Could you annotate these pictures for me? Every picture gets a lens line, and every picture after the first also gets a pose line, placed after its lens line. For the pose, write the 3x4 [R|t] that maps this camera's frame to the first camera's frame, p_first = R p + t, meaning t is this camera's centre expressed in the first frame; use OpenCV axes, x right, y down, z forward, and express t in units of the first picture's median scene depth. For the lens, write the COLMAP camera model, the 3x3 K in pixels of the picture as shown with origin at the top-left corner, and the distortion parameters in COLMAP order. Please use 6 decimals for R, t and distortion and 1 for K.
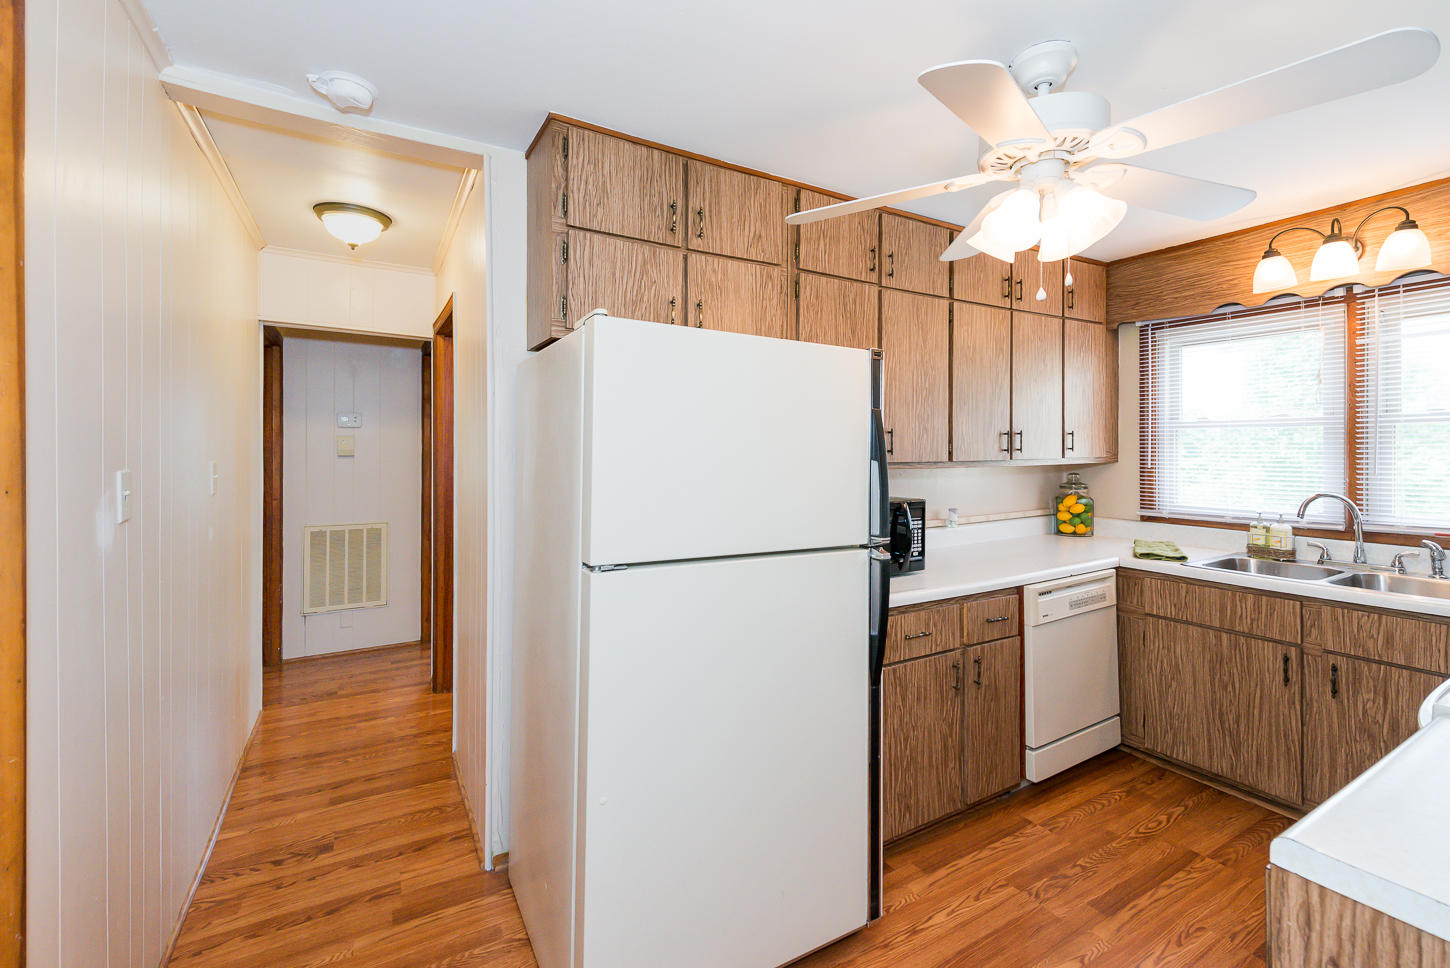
lens RADIAL K [[595.8, 0, 702.7], [0, 595.8, 455.3], [0, 0, 1]] dist [-0.000388, -0.000414]
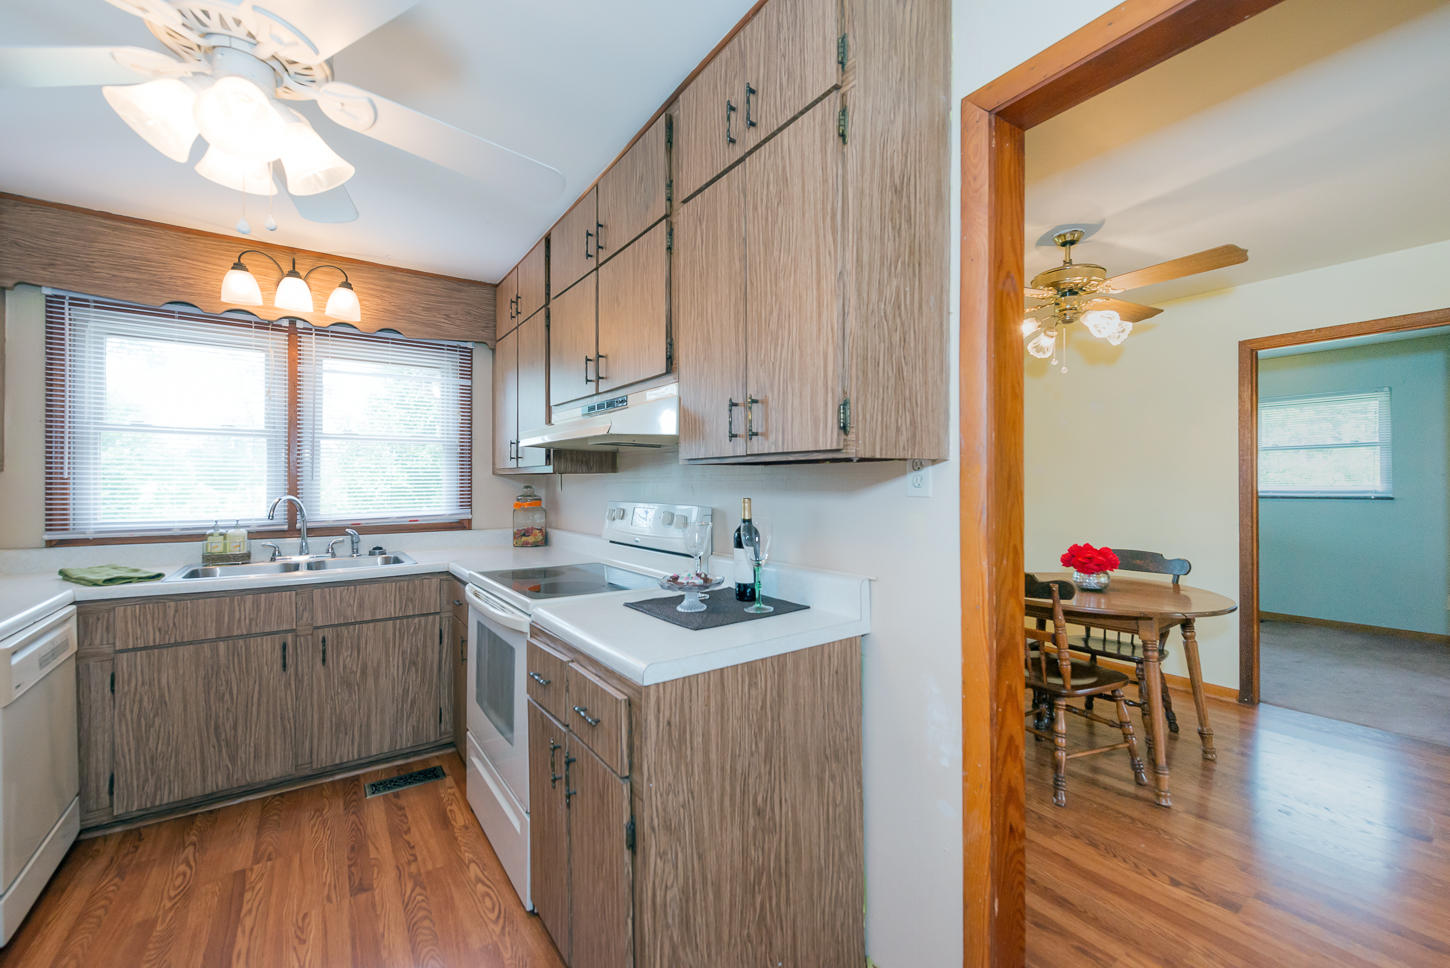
lens RADIAL K [[602.6, 0, 727.5], [0, 602.6, 489.4], [0, 0, 1]] dist [0.000819, 0.000160]
pose [[-0.103953, -0.001927, 0.994580, -0.181581], [0.004203, 0.999988, 0.002377, 0.049900], [-0.994573, 0.004427, -0.103944, 0.275016]]
